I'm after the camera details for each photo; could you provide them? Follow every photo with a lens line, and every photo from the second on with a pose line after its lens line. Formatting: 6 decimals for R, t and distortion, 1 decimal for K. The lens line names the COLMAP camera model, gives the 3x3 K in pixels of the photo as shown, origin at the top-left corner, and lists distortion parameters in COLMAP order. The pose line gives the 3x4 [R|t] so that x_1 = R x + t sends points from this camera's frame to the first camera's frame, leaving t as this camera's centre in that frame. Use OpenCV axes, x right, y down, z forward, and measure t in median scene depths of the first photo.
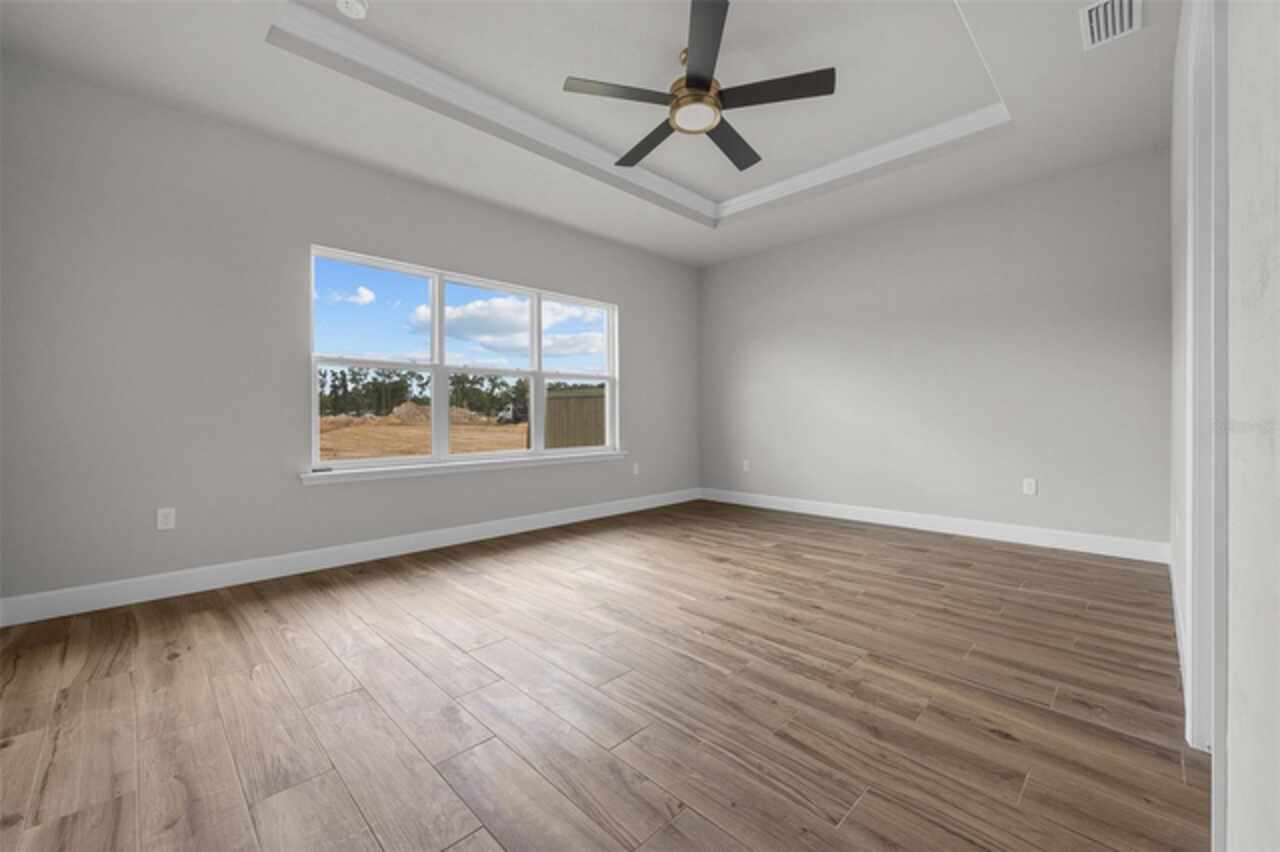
lens RADIAL K [[519.3, 0, 642.7], [0, 519.3, 422.9], [0, 0, 1]] dist [0.001920, 0.000165]
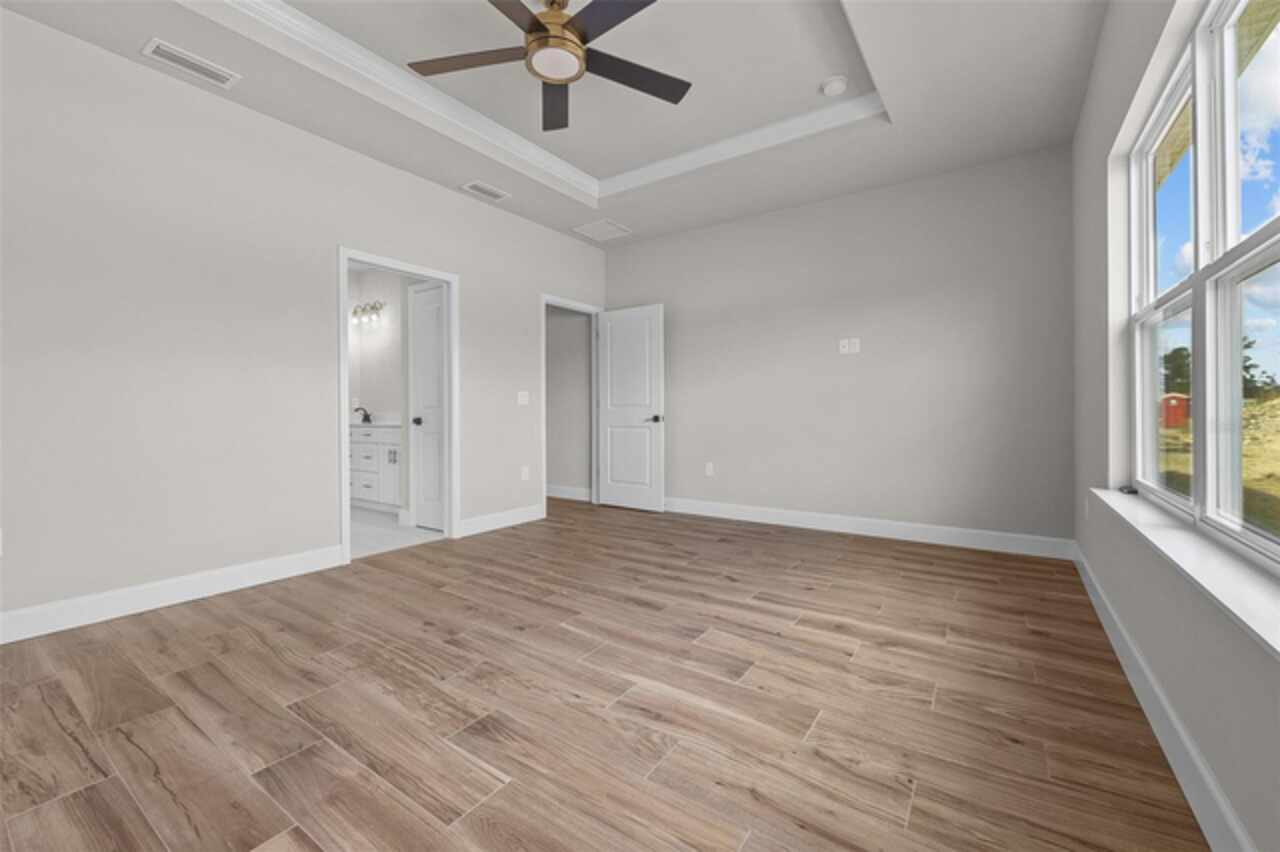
lens RADIAL K [[519.3, 0, 641.6], [0, 519.3, 414.7], [0, 0, 1]] dist [0.001920, 0.000165]
pose [[-0.984651, 0.012237, -0.174104, 0.114177], [0.009709, 0.999835, 0.015365, -0.021846], [0.174264, 0.013439, -0.984607, 1.866966]]
